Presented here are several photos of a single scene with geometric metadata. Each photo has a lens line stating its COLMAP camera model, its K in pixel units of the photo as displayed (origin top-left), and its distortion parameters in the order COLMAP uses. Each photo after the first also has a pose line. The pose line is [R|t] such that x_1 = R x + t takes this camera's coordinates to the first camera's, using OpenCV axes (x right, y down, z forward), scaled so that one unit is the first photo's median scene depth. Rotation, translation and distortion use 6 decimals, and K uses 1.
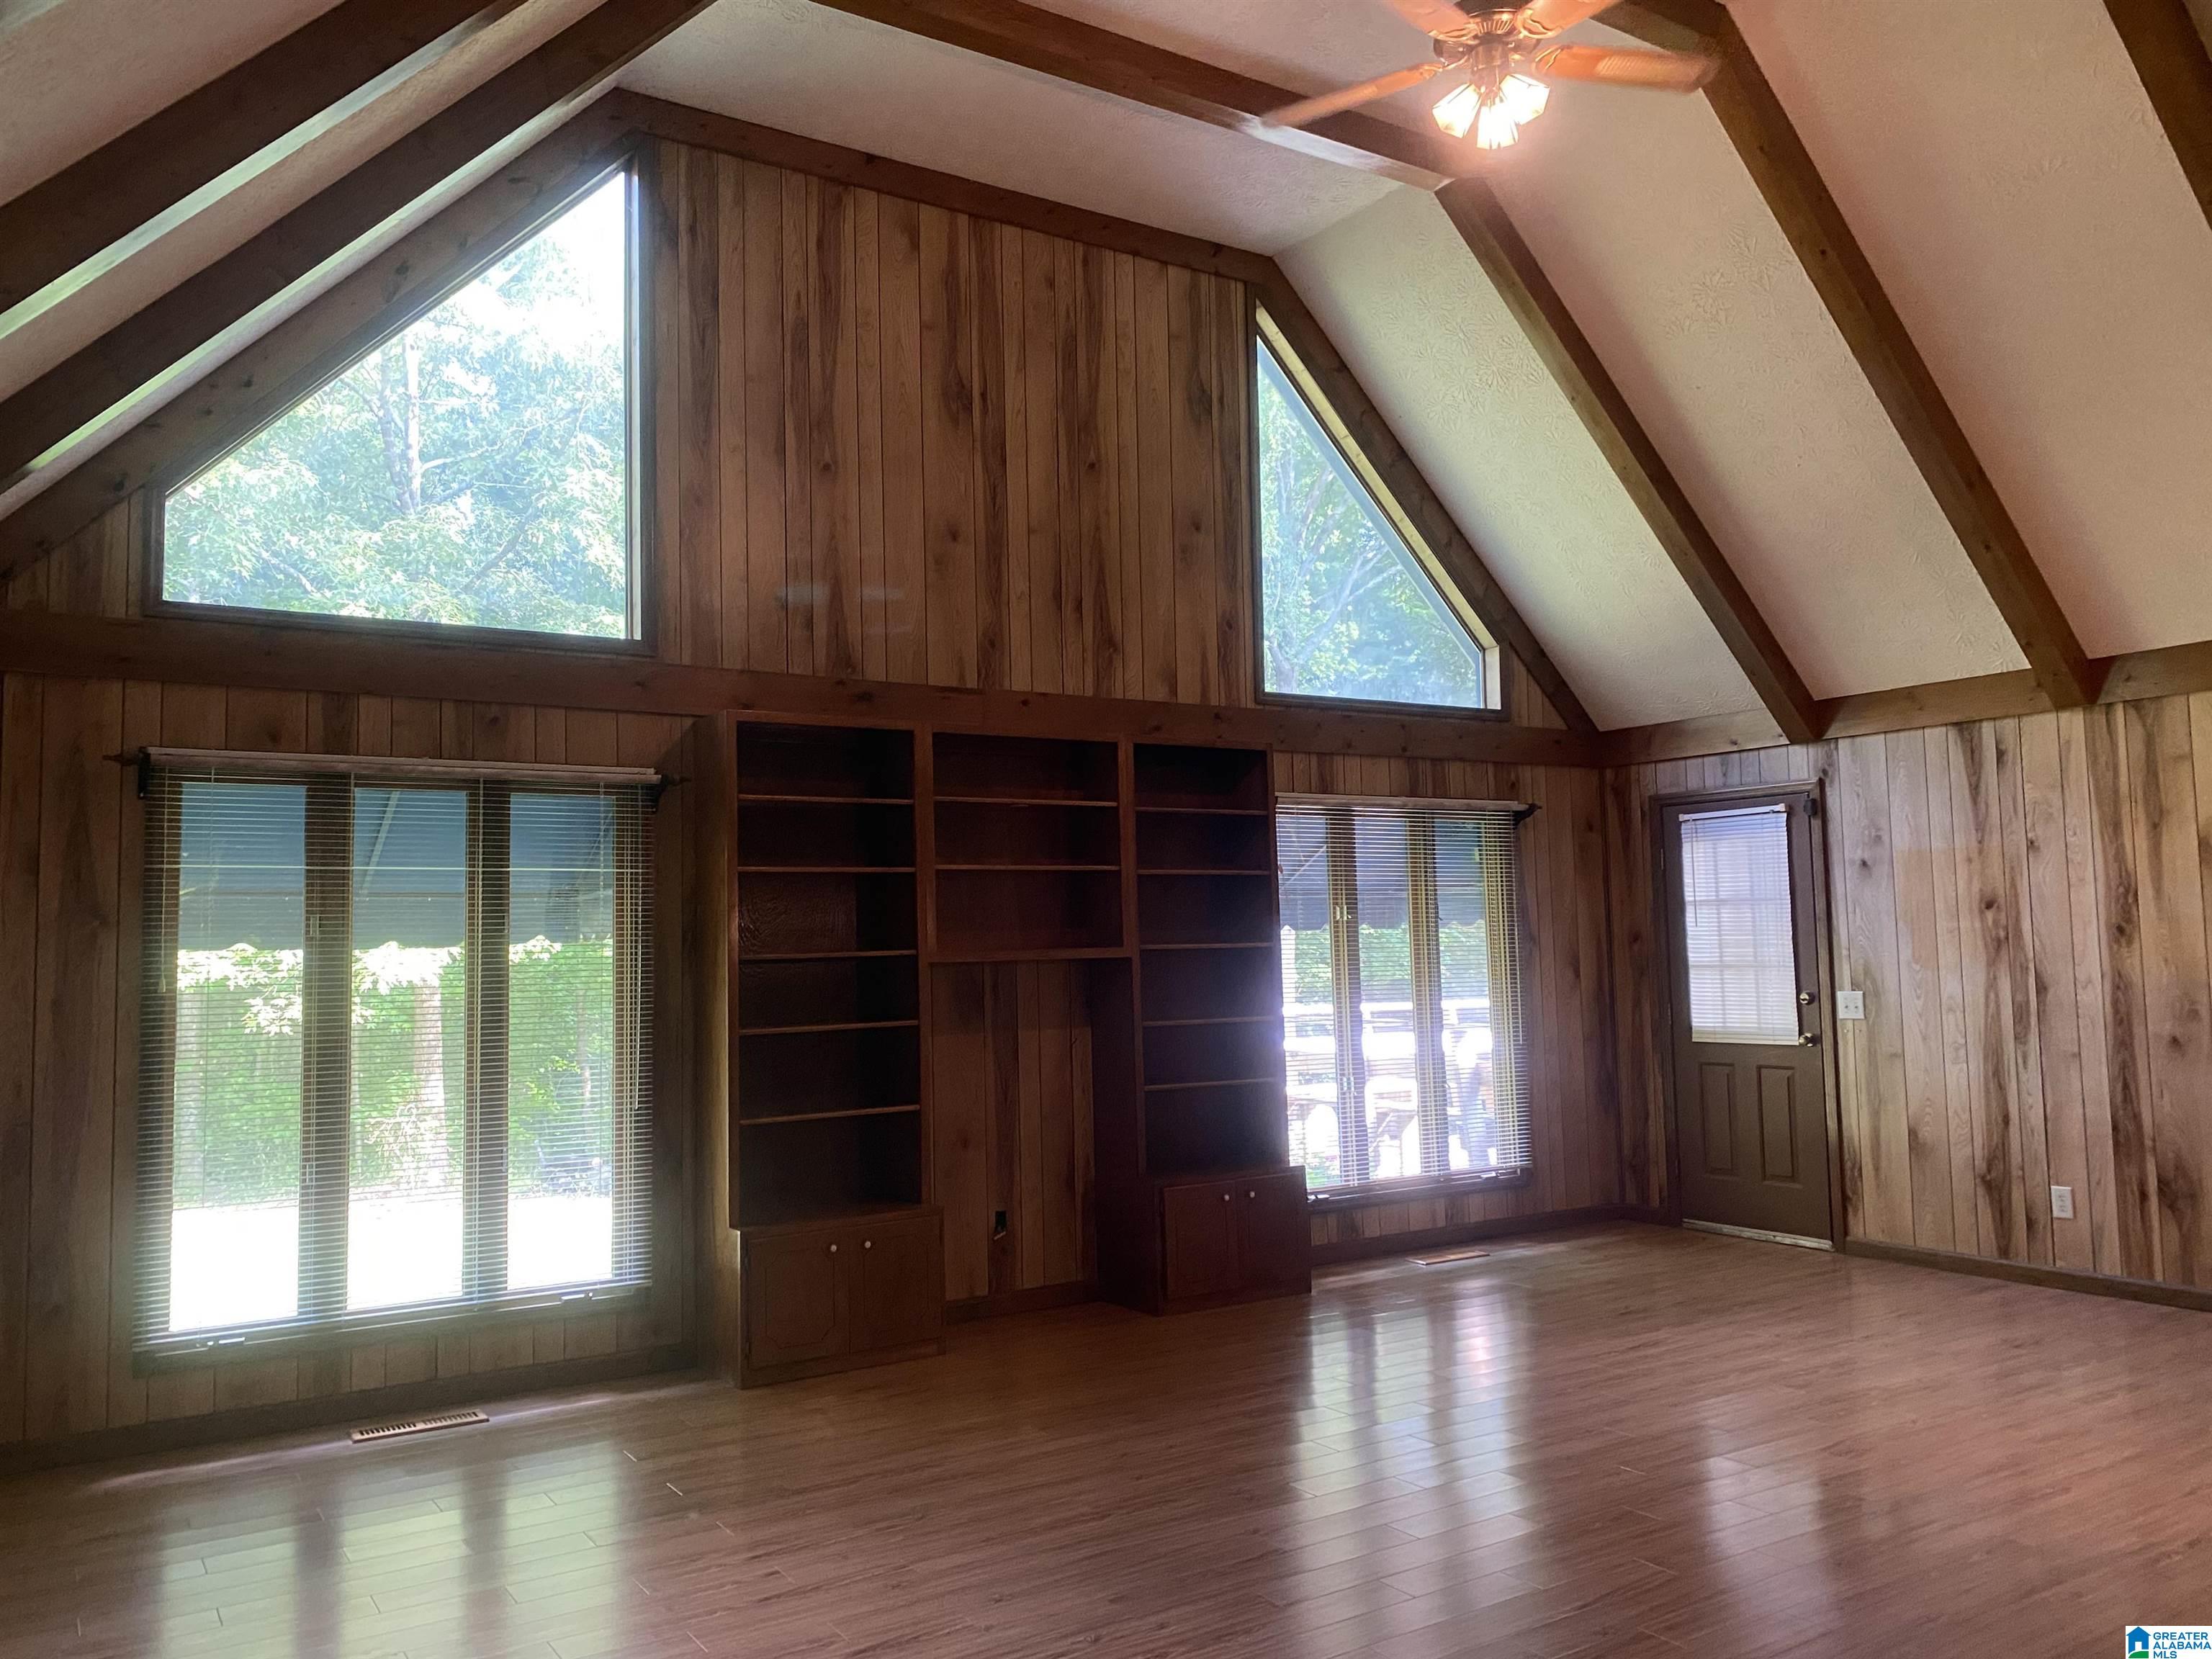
lens RADIAL K [[1708.6, 0, 1101.9], [0, 1708.6, 840.7], [0, 0, 1]] dist [0.011457, 0.002053]
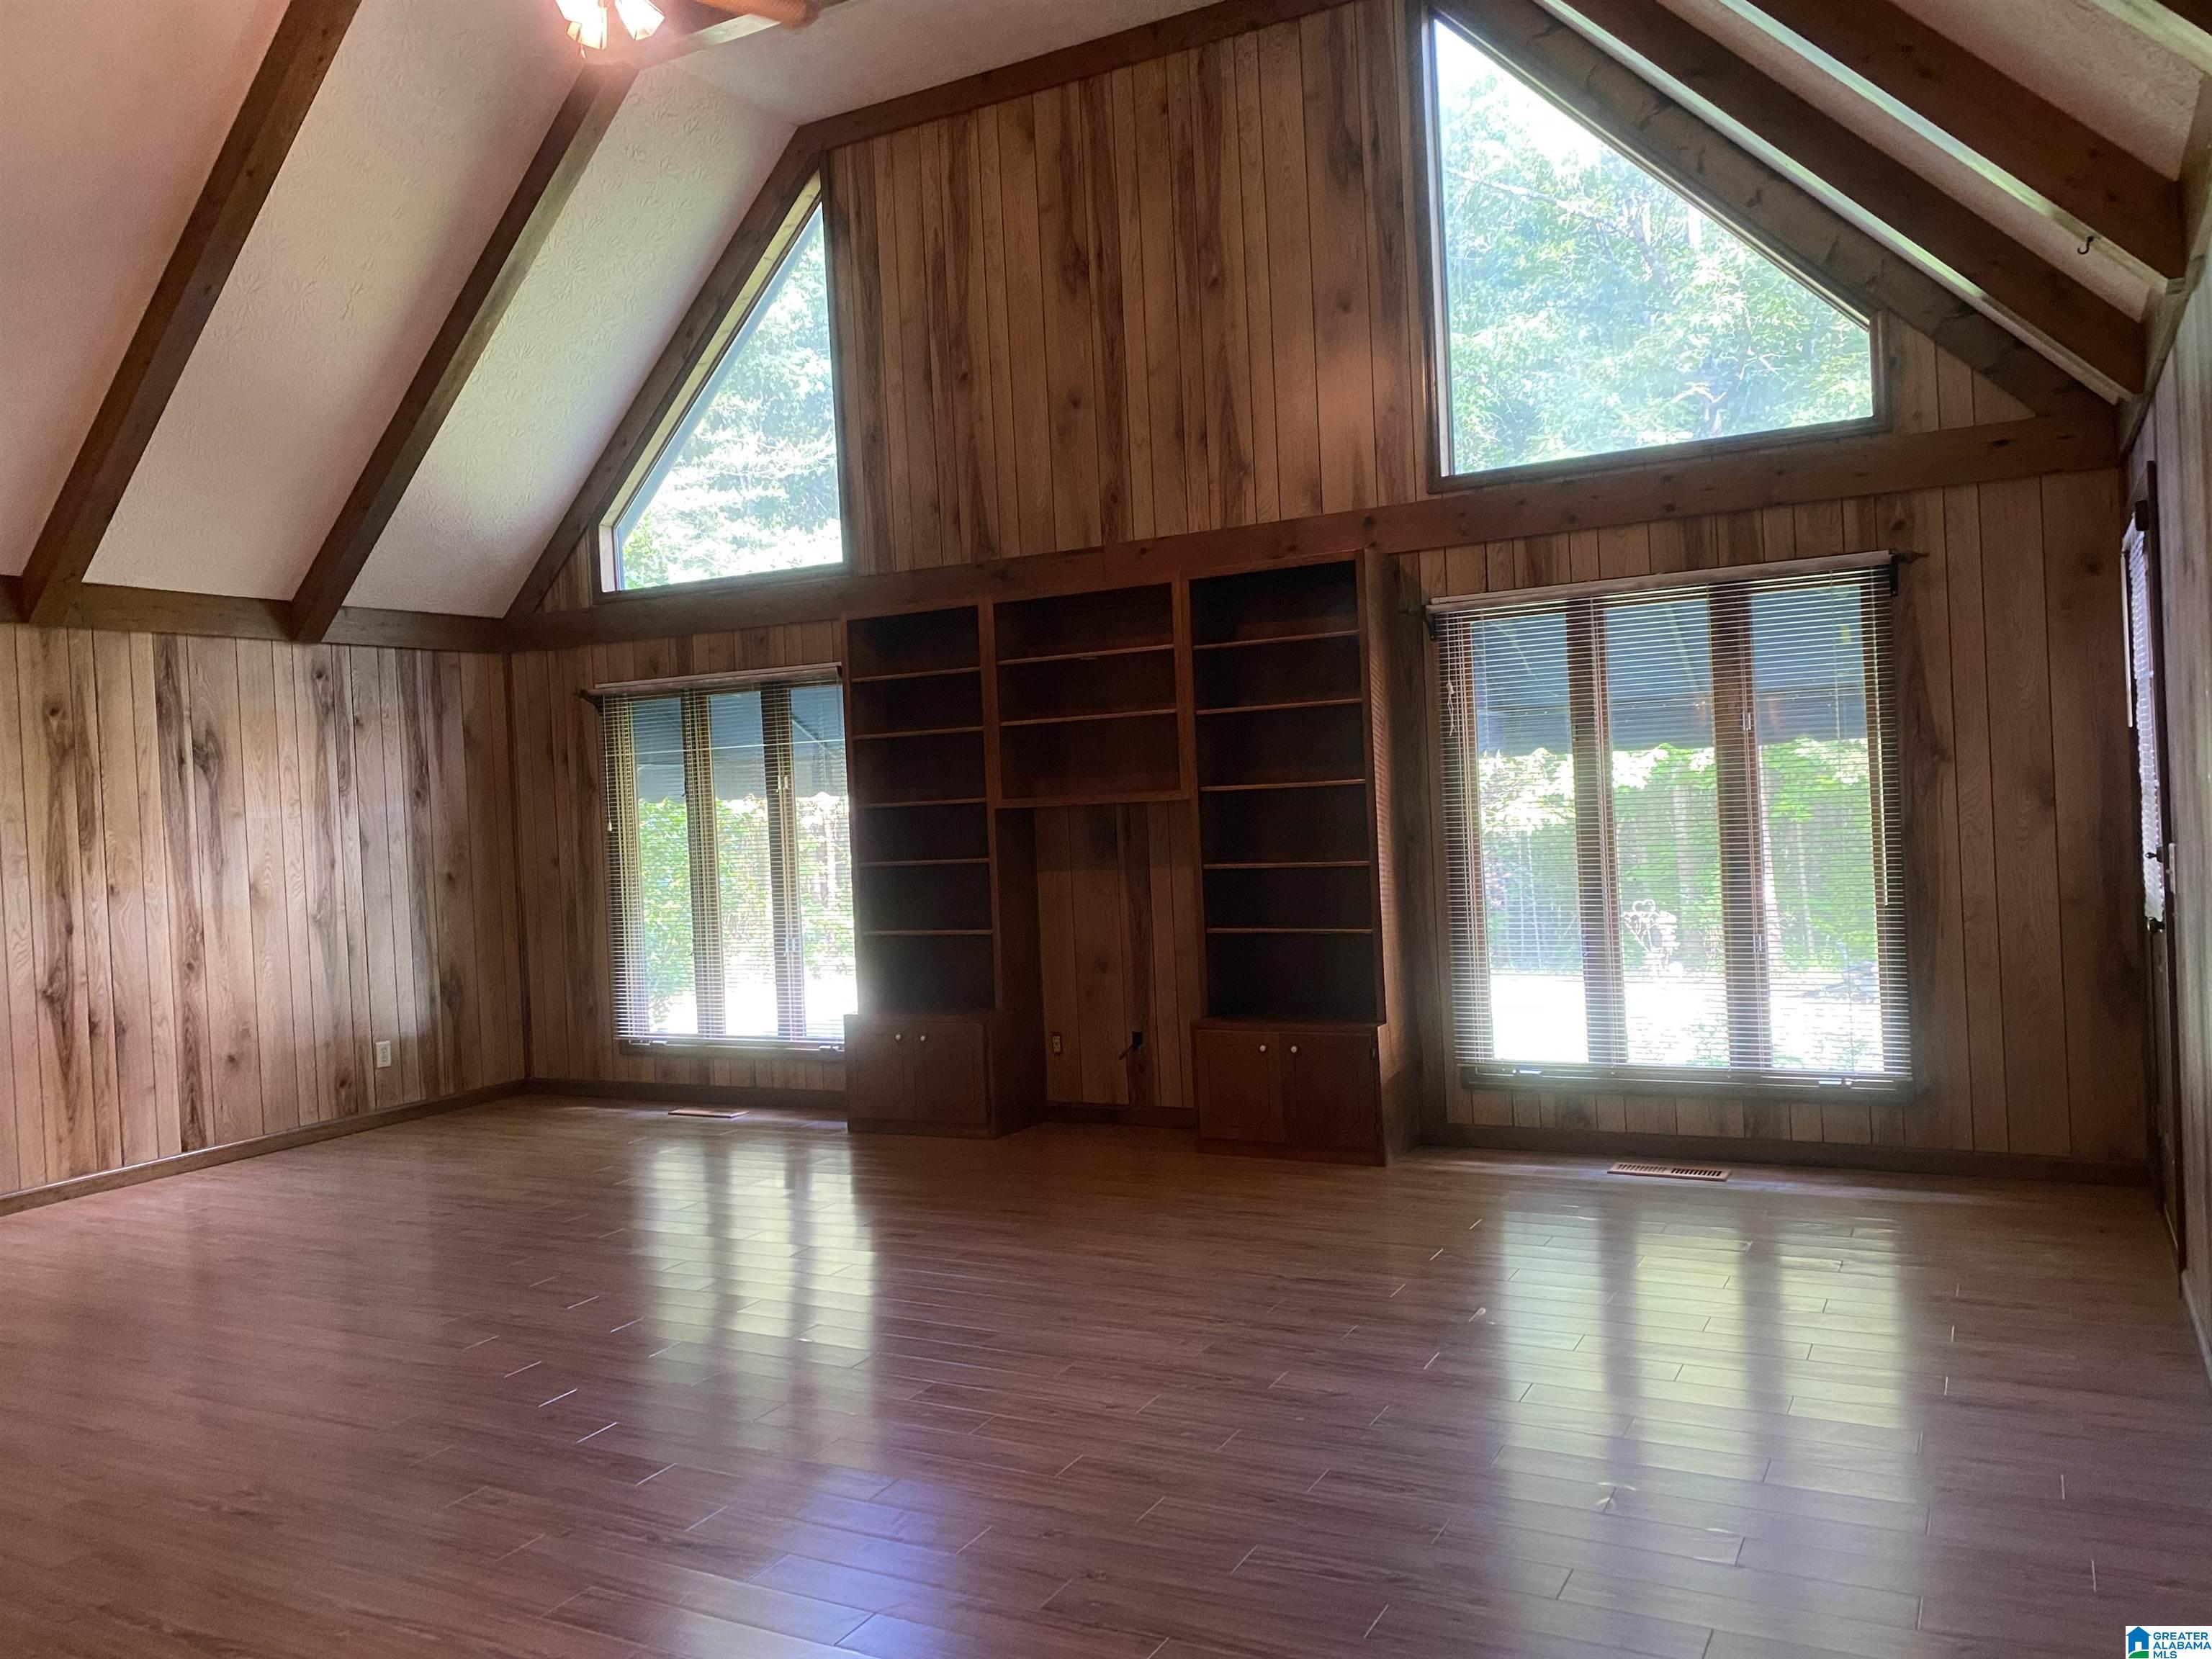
lens RADIAL K [[1670.1, 0, 1106.0], [0, 1670.1, 829.5], [0, 0, 1]] dist [0.000792, -0.011765]
pose [[0.467493, 0.023306, -0.883690, 0.835313], [0.099811, 0.991868, 0.078961, 0.004304], [0.878344, -0.125115, 0.461365, 0.498785]]
